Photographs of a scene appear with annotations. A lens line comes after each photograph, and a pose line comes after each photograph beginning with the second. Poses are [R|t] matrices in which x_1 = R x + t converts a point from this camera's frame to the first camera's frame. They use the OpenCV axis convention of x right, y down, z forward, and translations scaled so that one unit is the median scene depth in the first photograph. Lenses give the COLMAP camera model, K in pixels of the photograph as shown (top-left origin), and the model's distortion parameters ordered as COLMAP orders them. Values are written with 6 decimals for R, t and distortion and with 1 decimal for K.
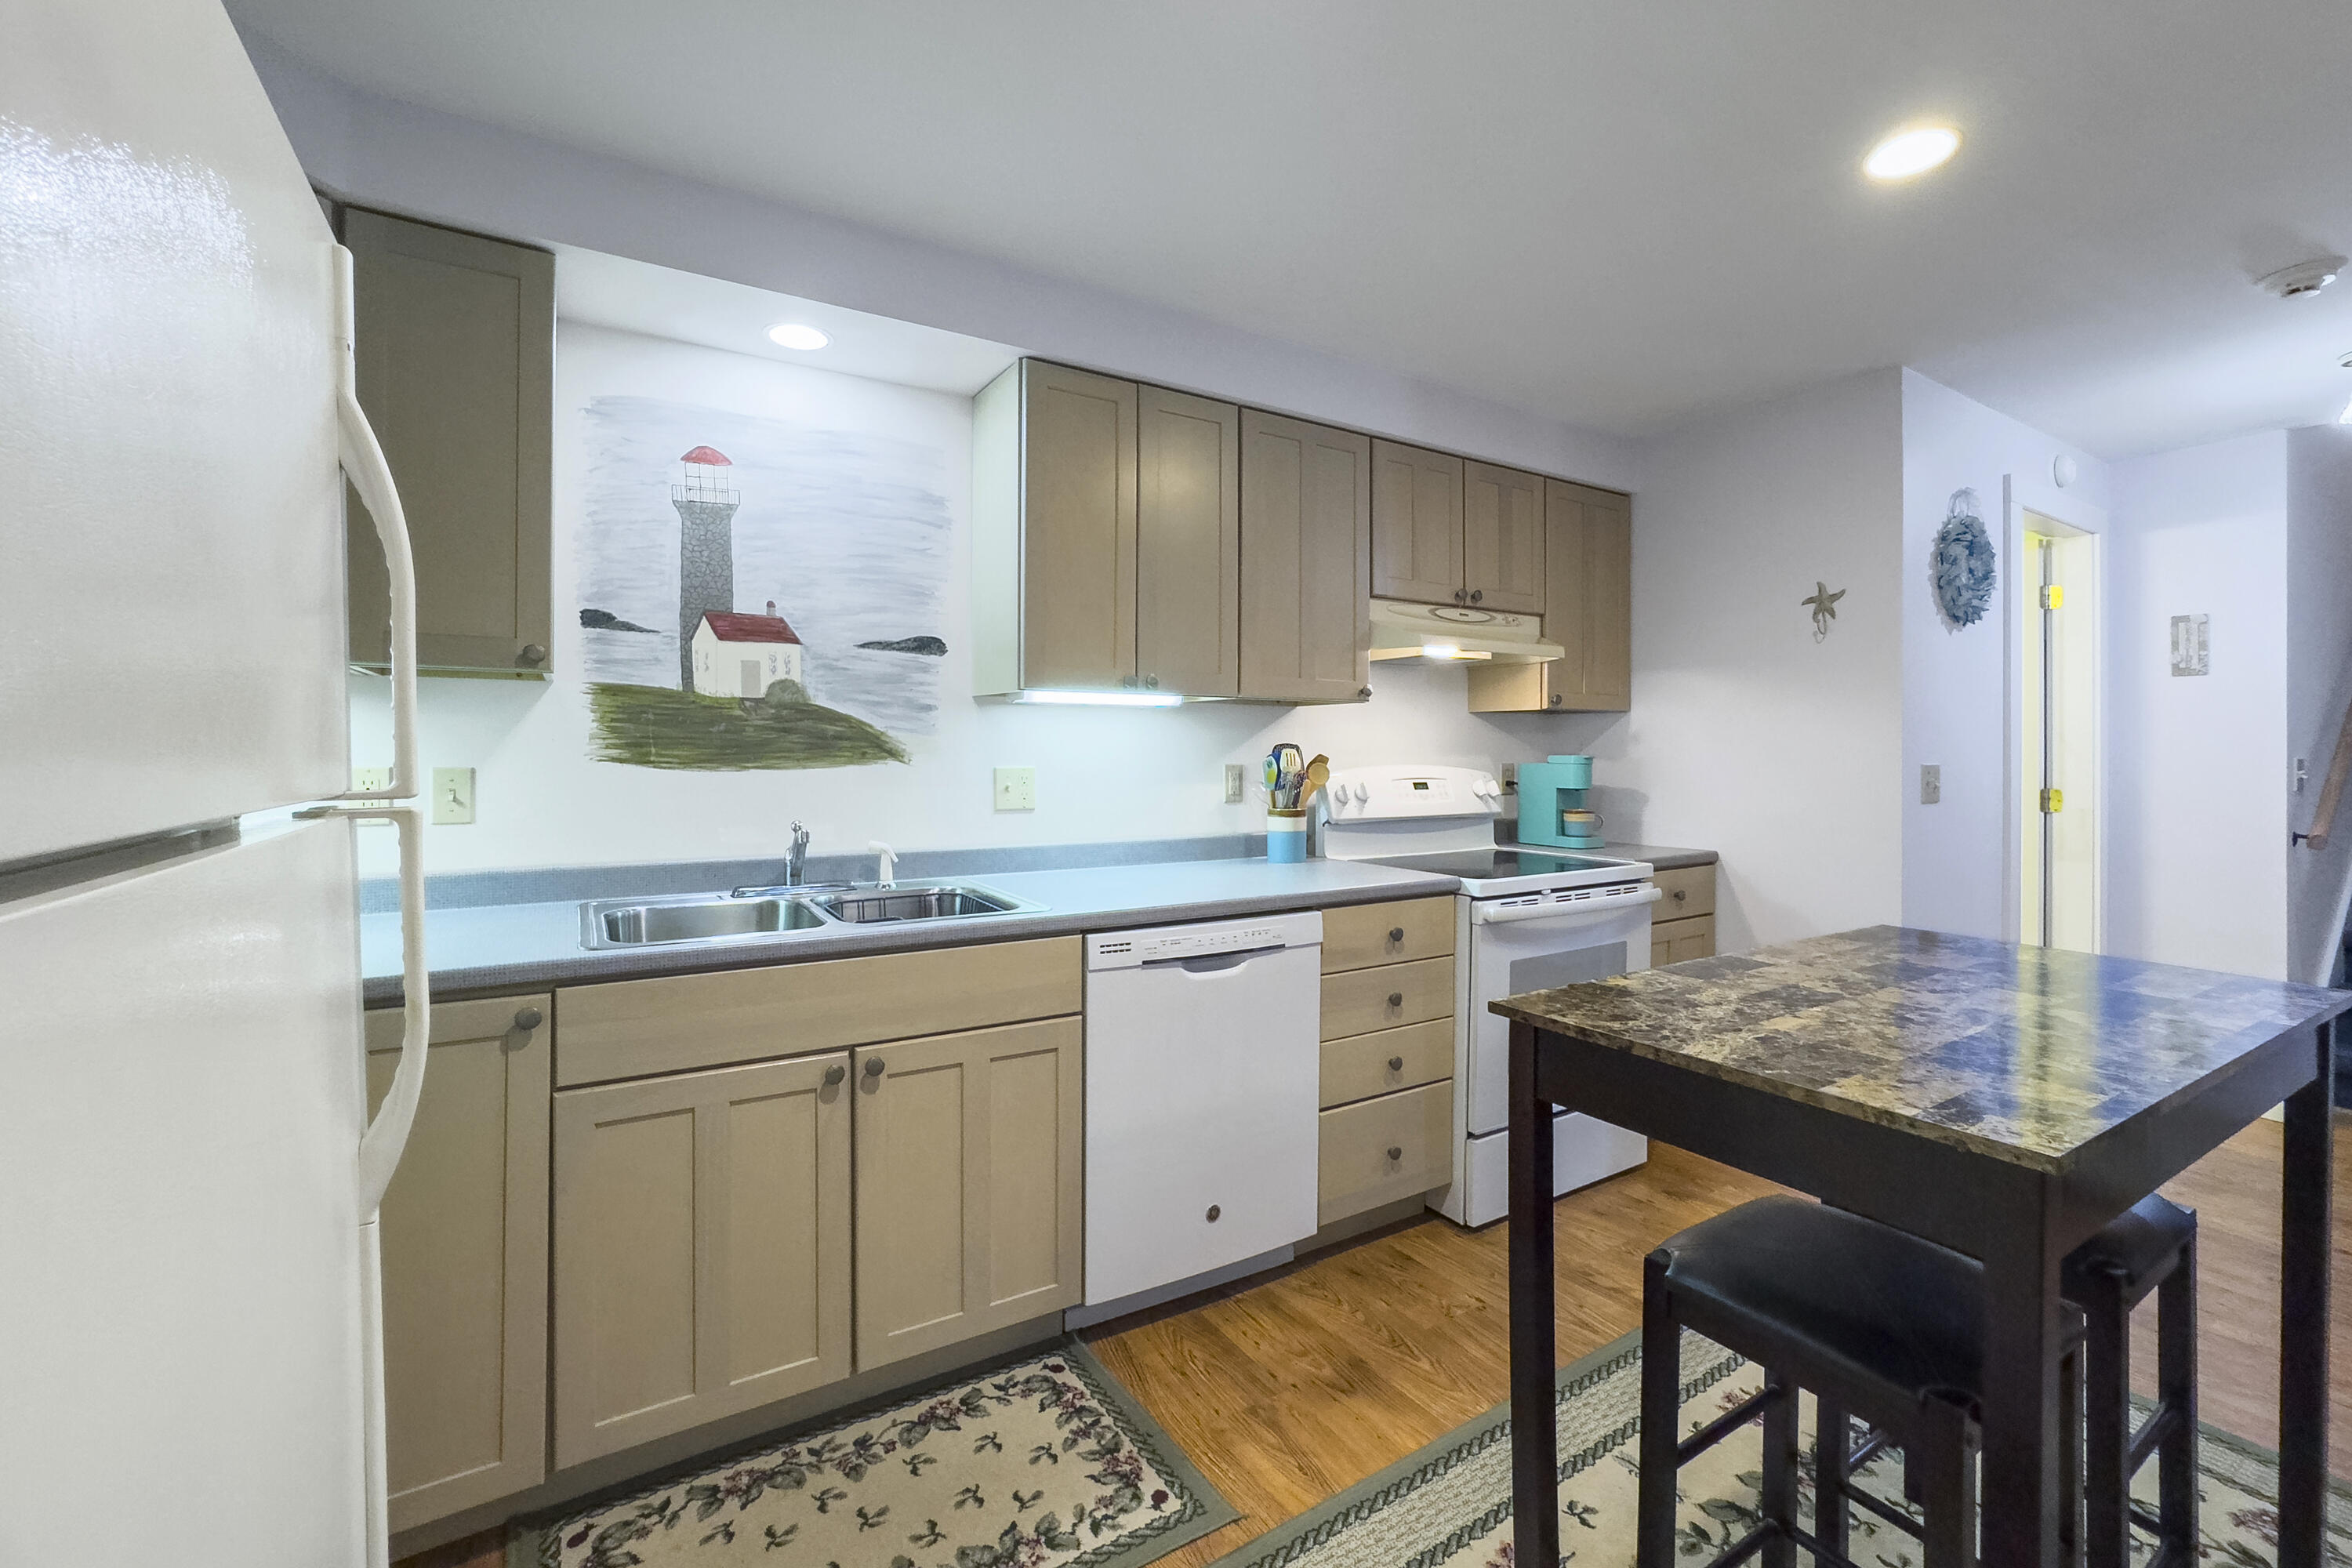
lens RADIAL K [[954.4, 0, 1169.5], [0, 954.4, 746.5], [0, 0, 1]] dist [-0.003502, 0.000061]
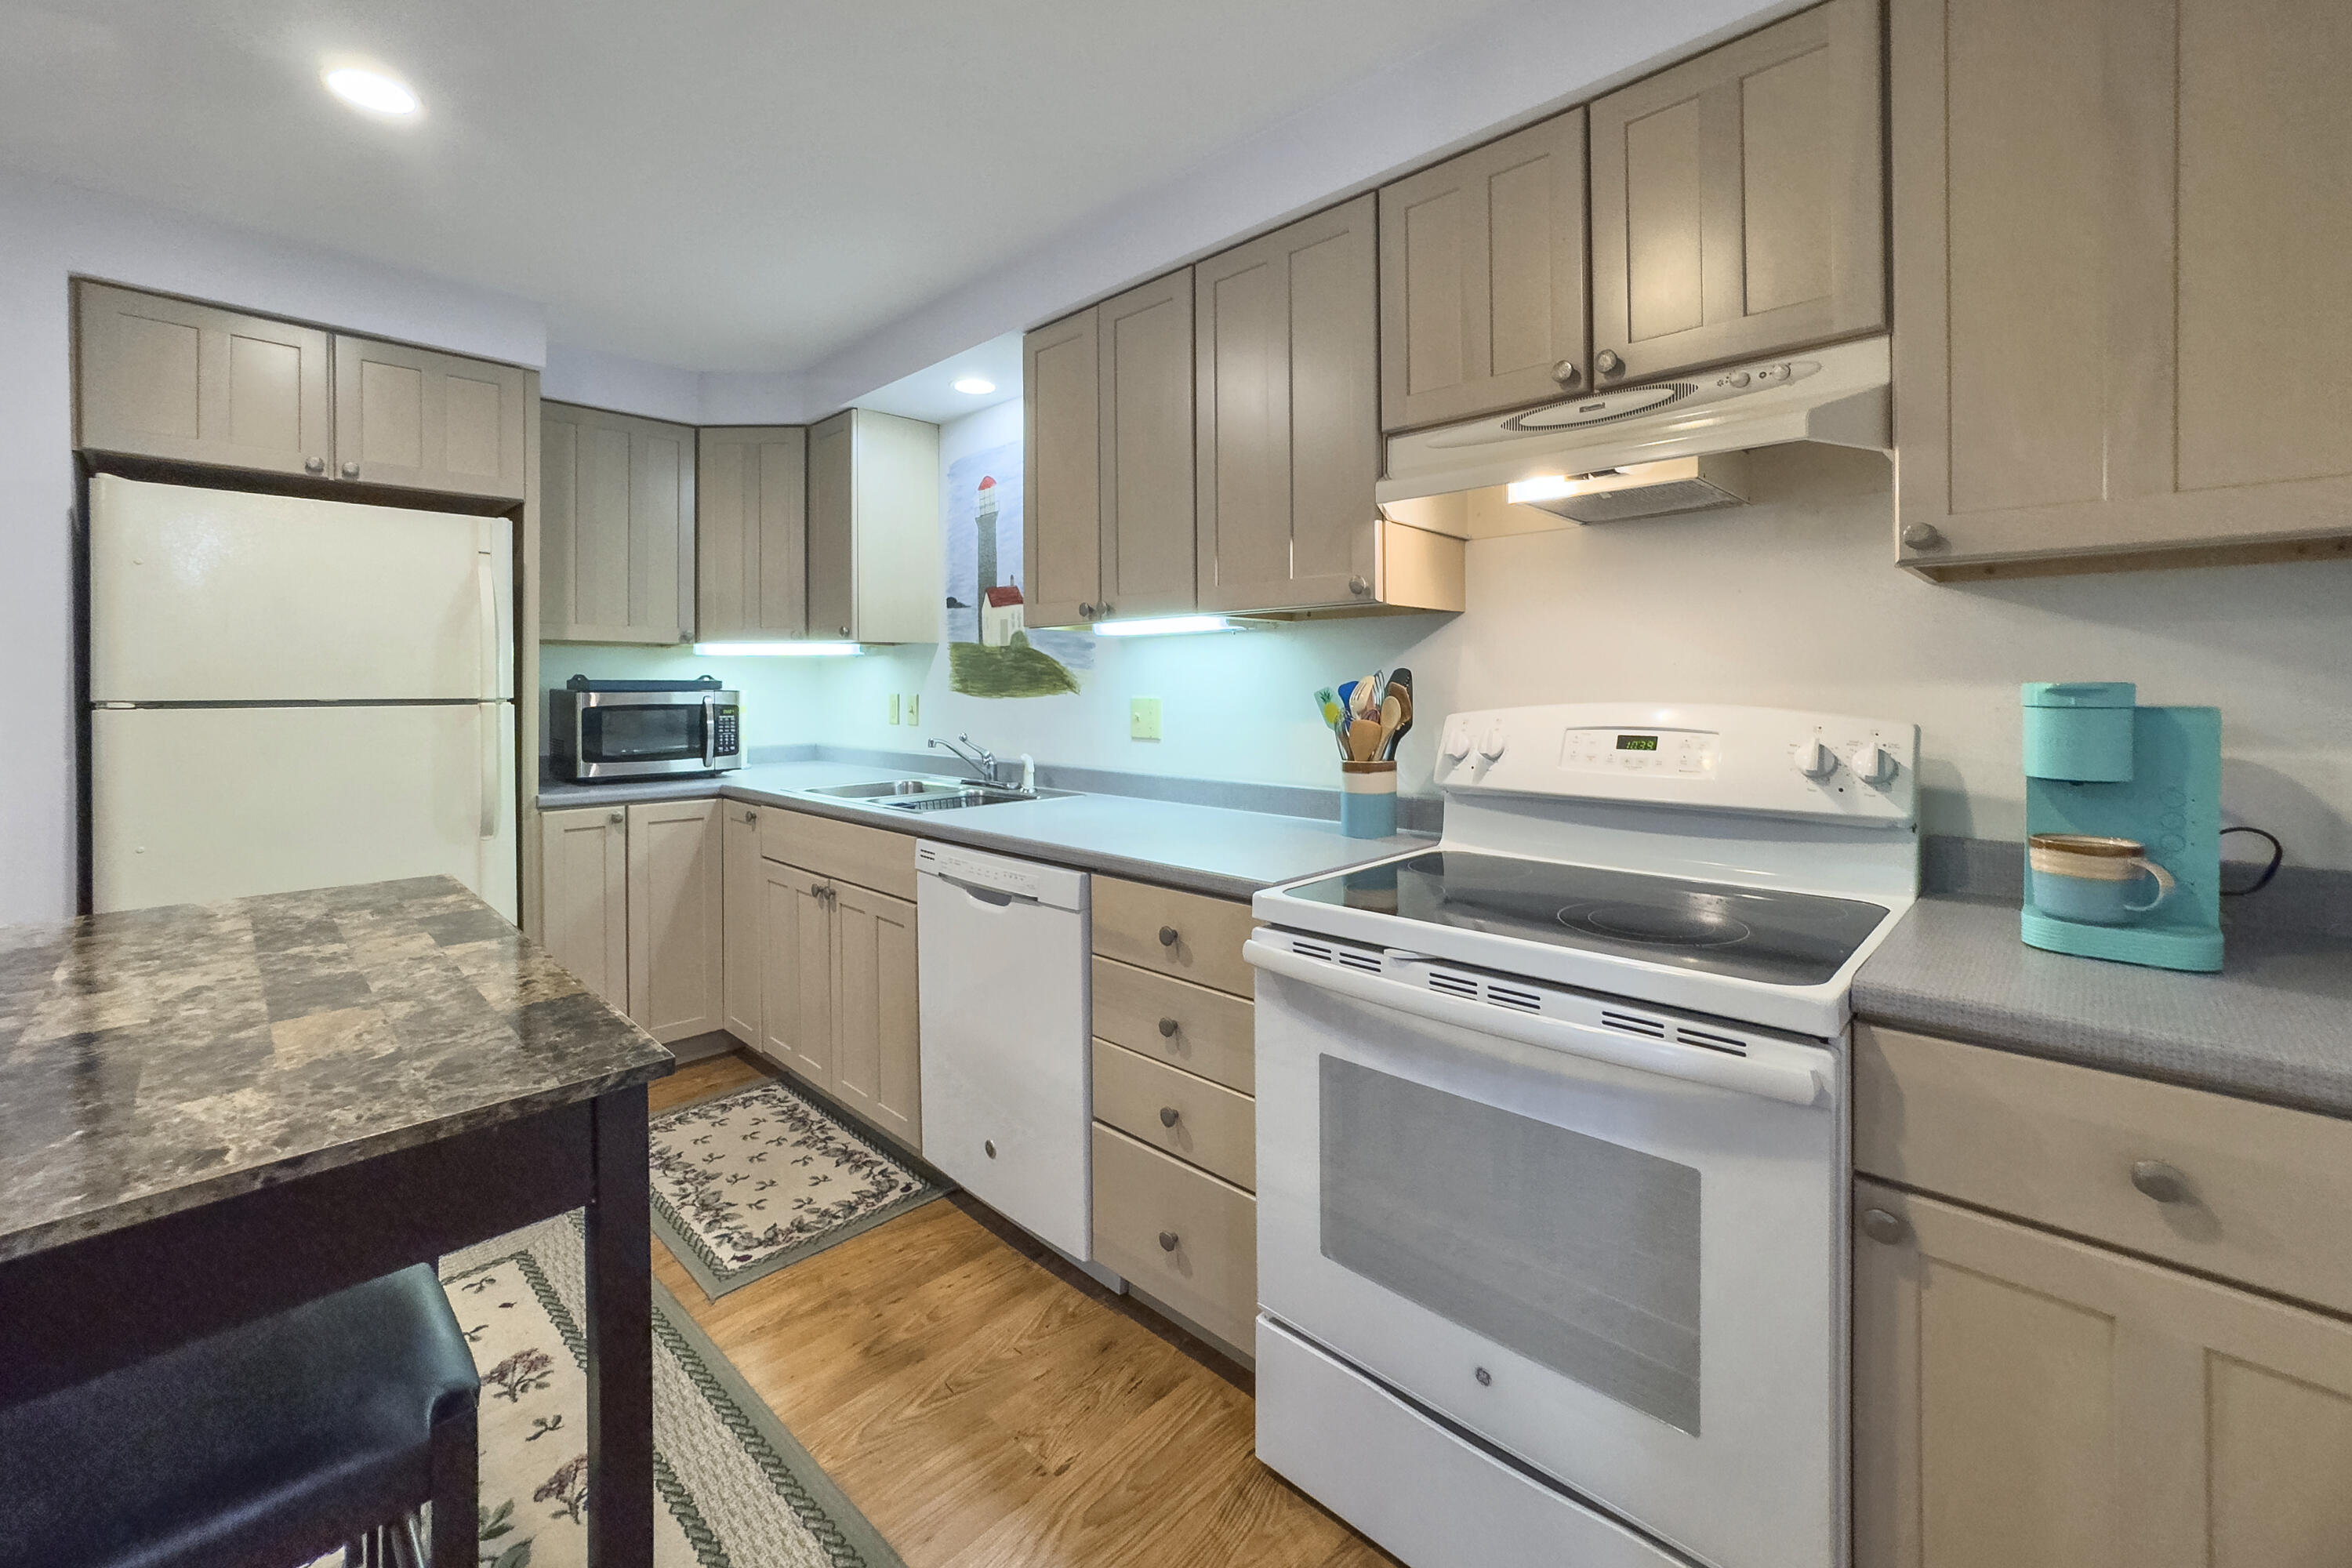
lens RADIAL K [[959.2, 0, 1171.6], [0, 959.2, 692.8], [0, 0, 1]] dist [-0.000490, 0.000001]
pose [[0.251513, 0.000618, -0.967854, 1.046315], [0.005584, 0.999982, 0.002089, 0.017345], [0.967838, -0.005930, 0.251505, 0.931028]]
